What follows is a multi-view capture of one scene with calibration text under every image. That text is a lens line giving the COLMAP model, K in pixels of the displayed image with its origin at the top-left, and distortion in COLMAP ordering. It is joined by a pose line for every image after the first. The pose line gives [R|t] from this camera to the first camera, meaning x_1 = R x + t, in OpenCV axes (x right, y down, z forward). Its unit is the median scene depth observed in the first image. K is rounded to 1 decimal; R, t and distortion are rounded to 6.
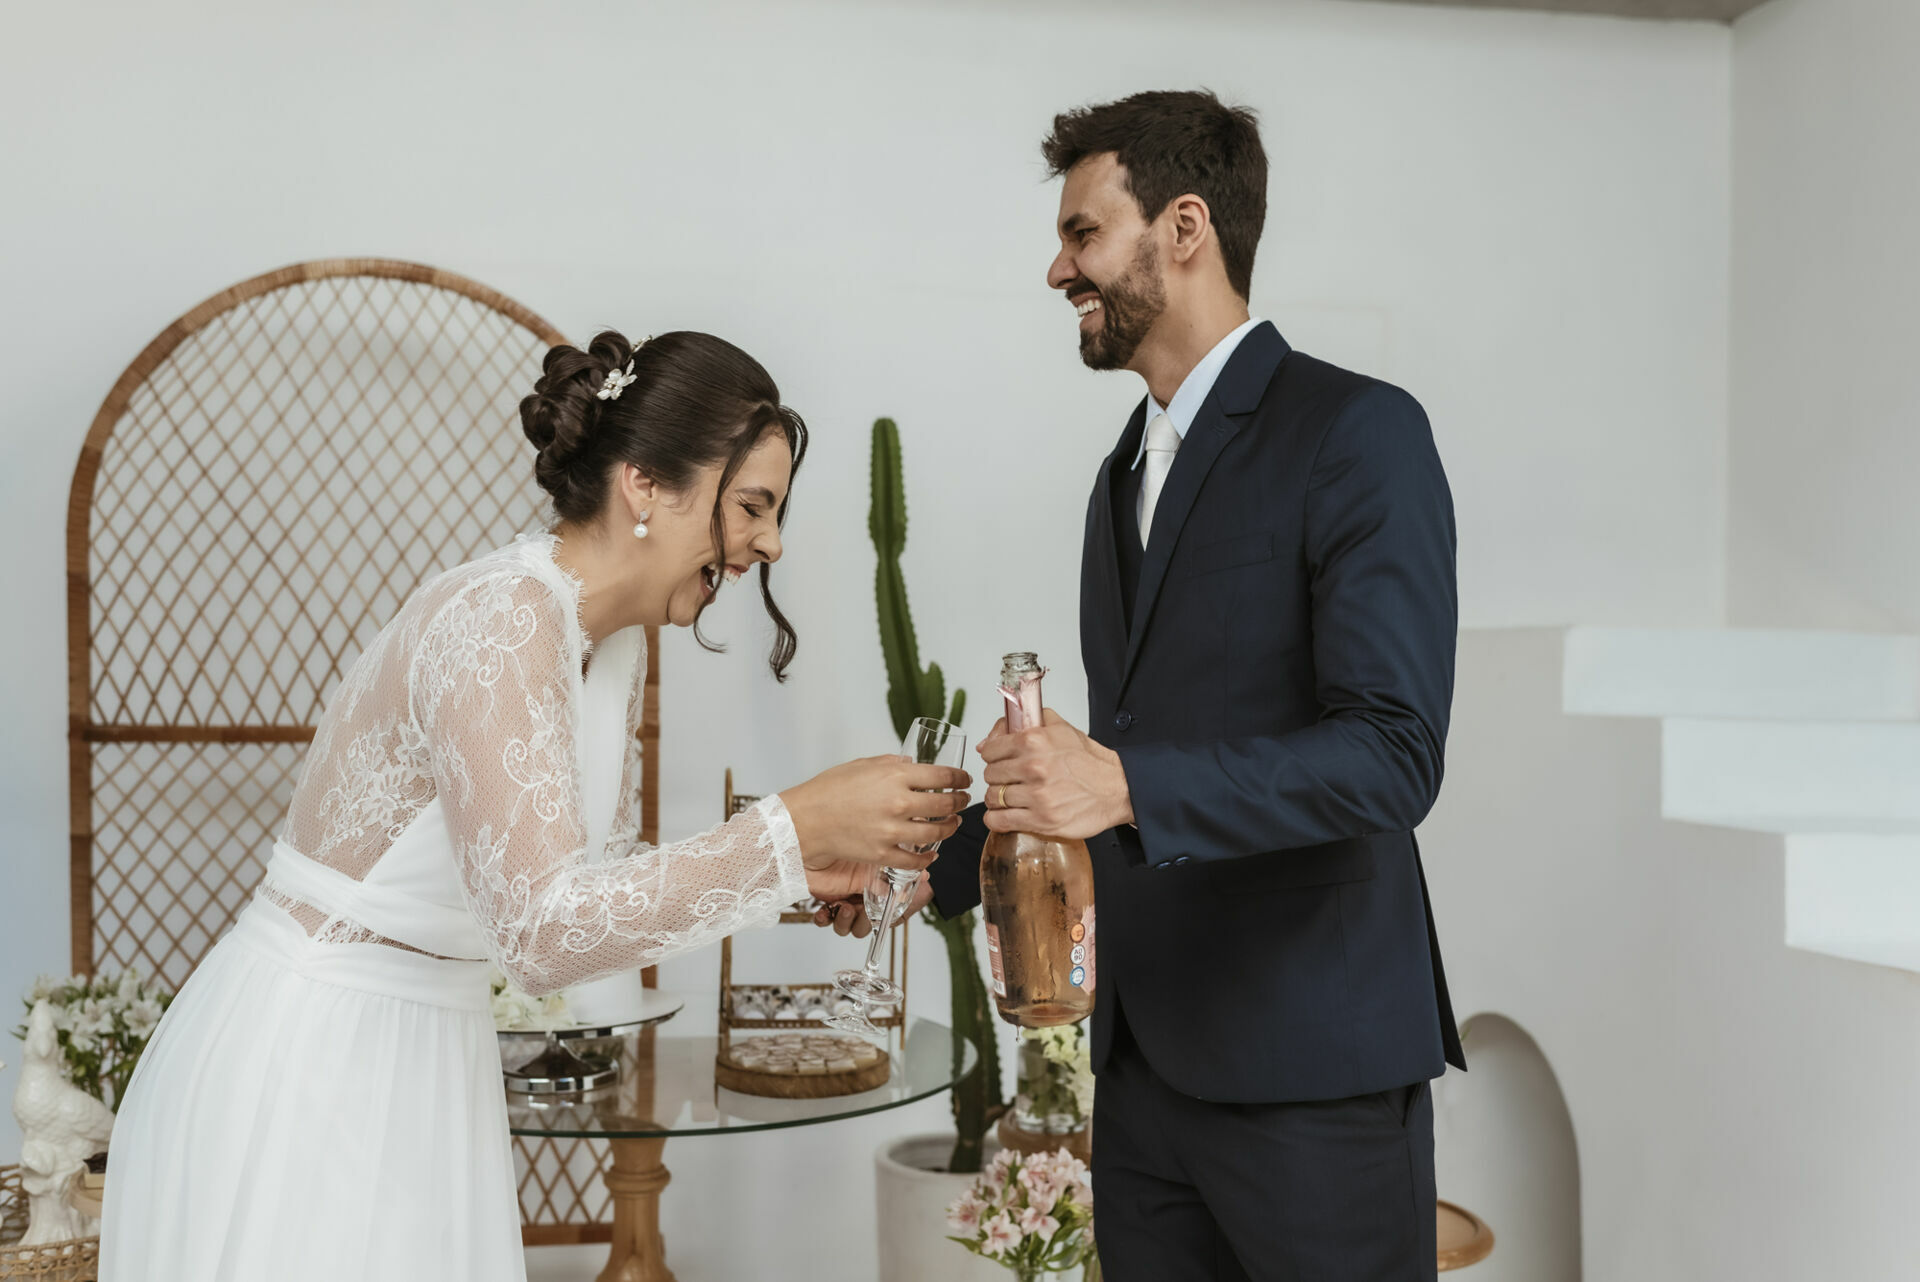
lens RADIAL K [[1955.1, 0, 1009.1], [0, 1955.1, 639.8], [0, 0, 1]] dist [0.029672, -0.031202]
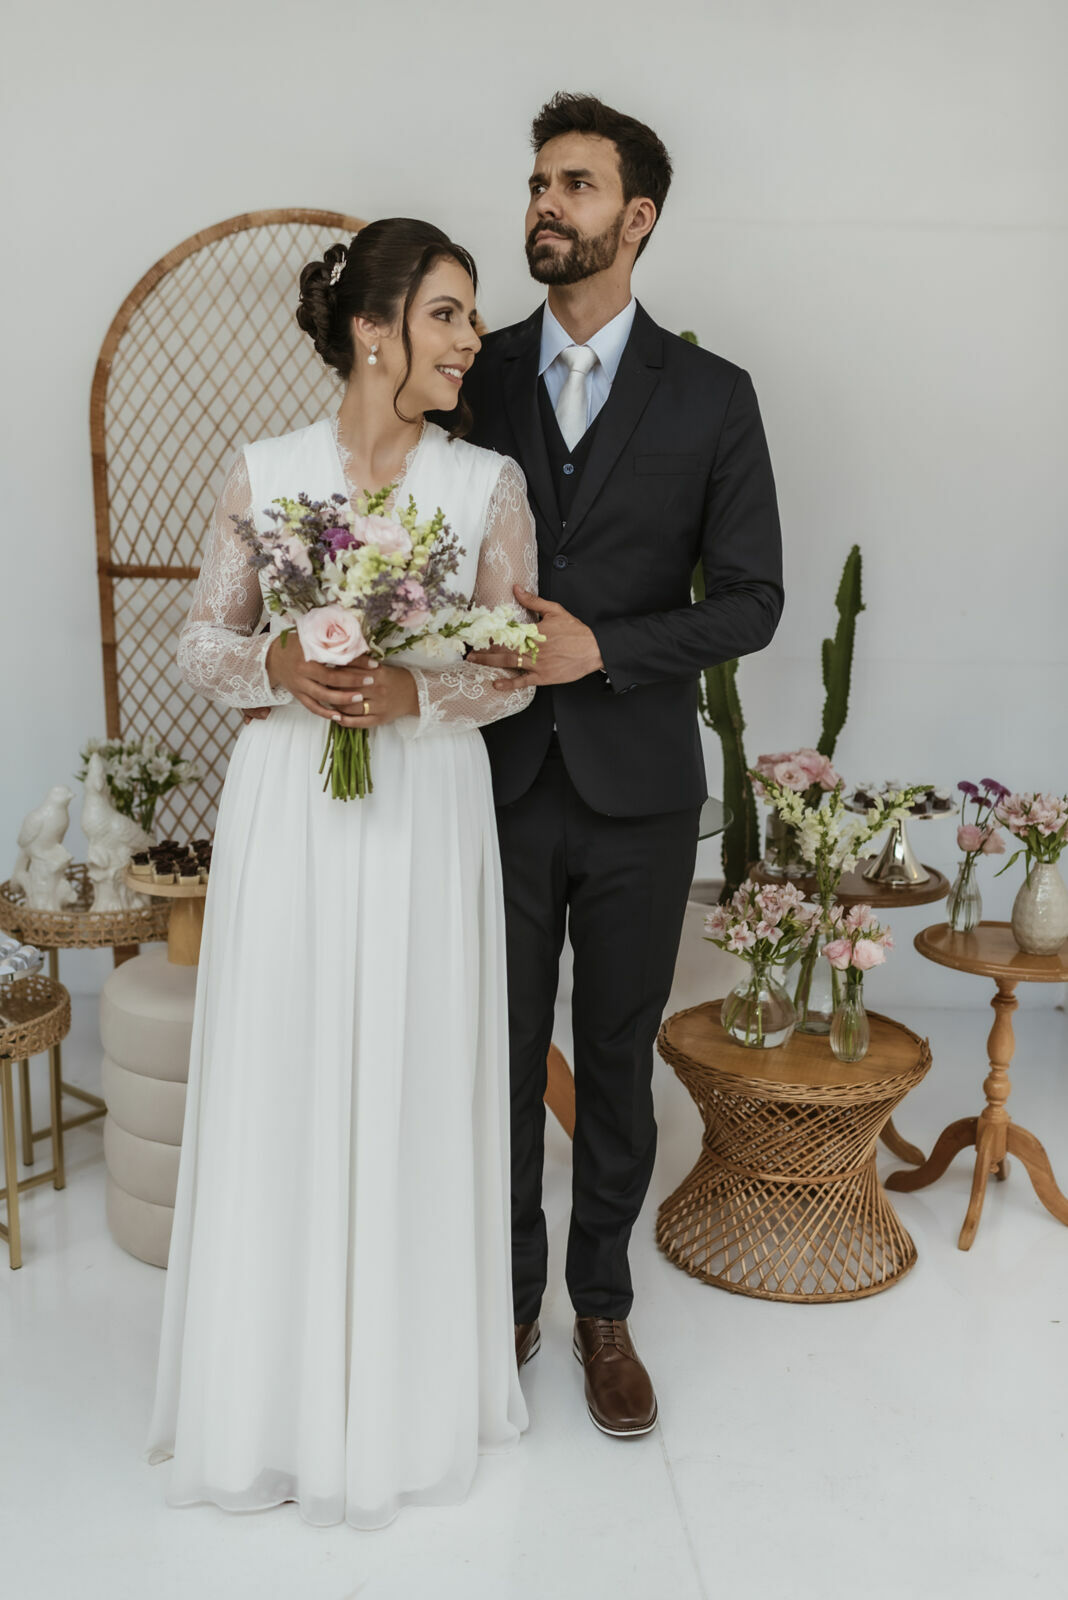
lens RADIAL K [[1570.7, 0, 534.0], [0, 1570.7, 800.0], [0, 0, 1]] dist [0.032249, 0.014421]
pose [[0.986053, 0.039276, -0.161729, 0.017833], [-0.008636, 0.982521, 0.185953, -0.003378], [0.166206, -0.181963, 0.969157, -0.070492]]
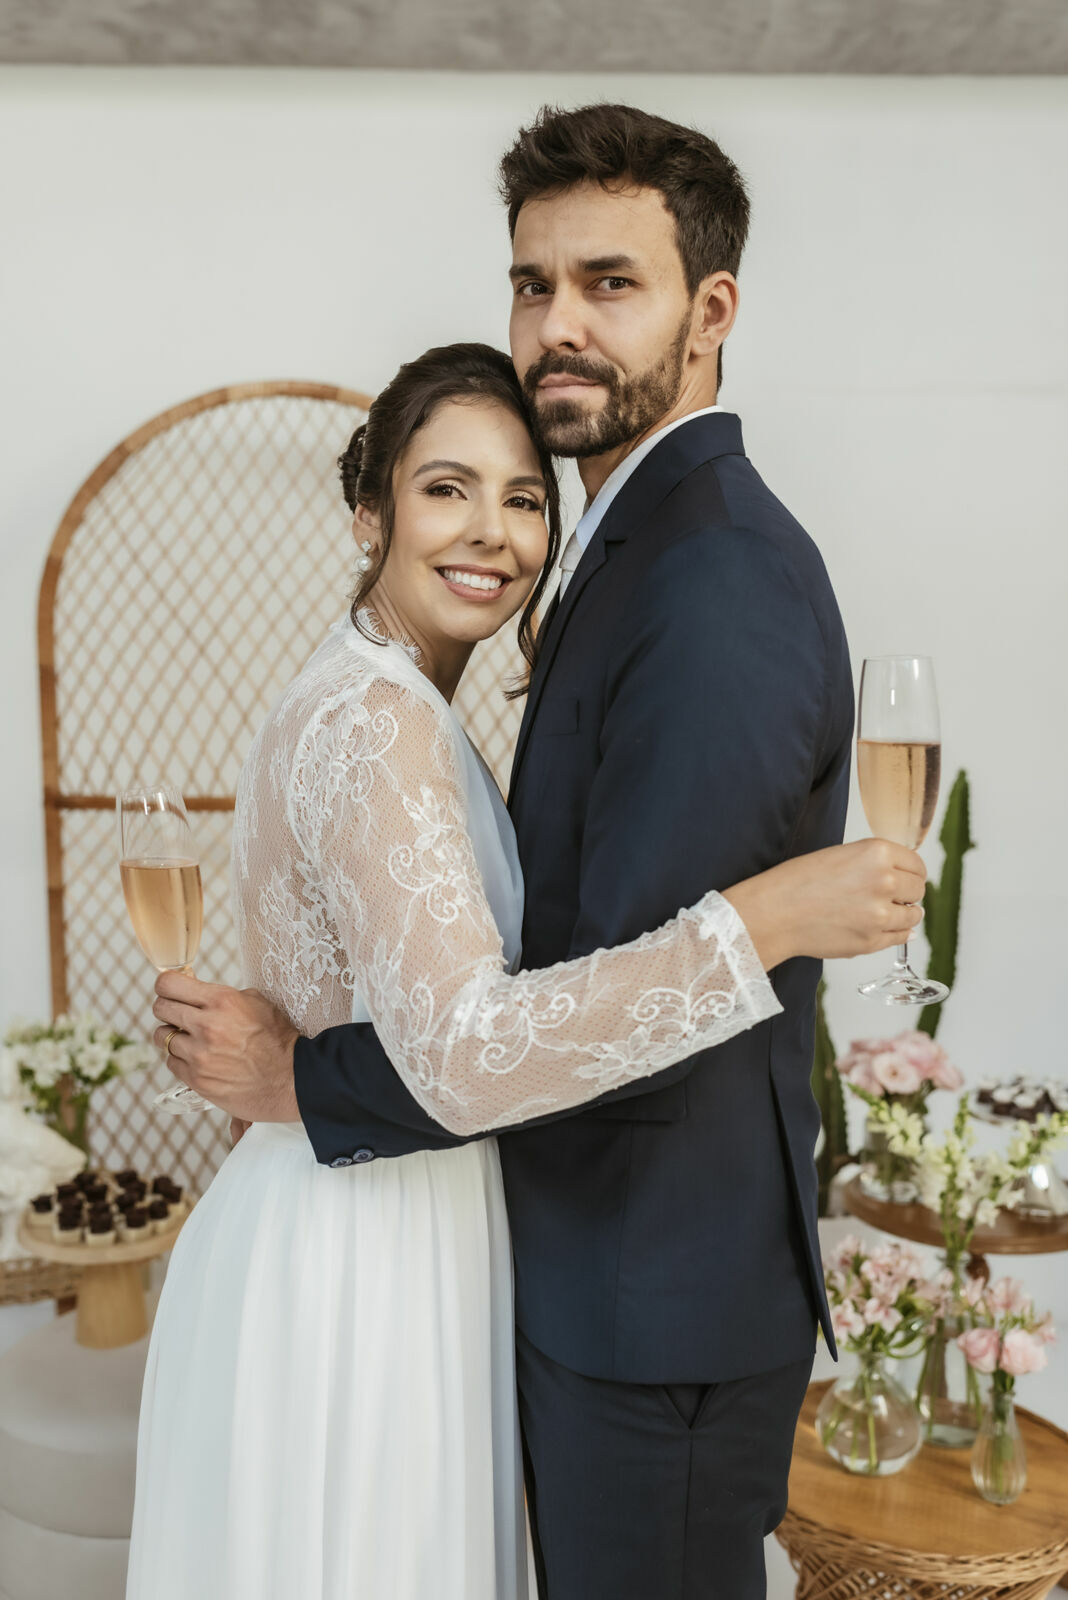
lens RADIAL K [[1694.6, 0, 533.9], [0, 1694.6, 817.7], [0, 0, 1]] dist [0.008753, 0.039570]
pose [[0.981655, 0.015998, -0.189993, 0.000608], [-0.001506, 0.997093, 0.076179, -0.020679], [0.190659, -0.074495, 0.978826, 0.067278]]
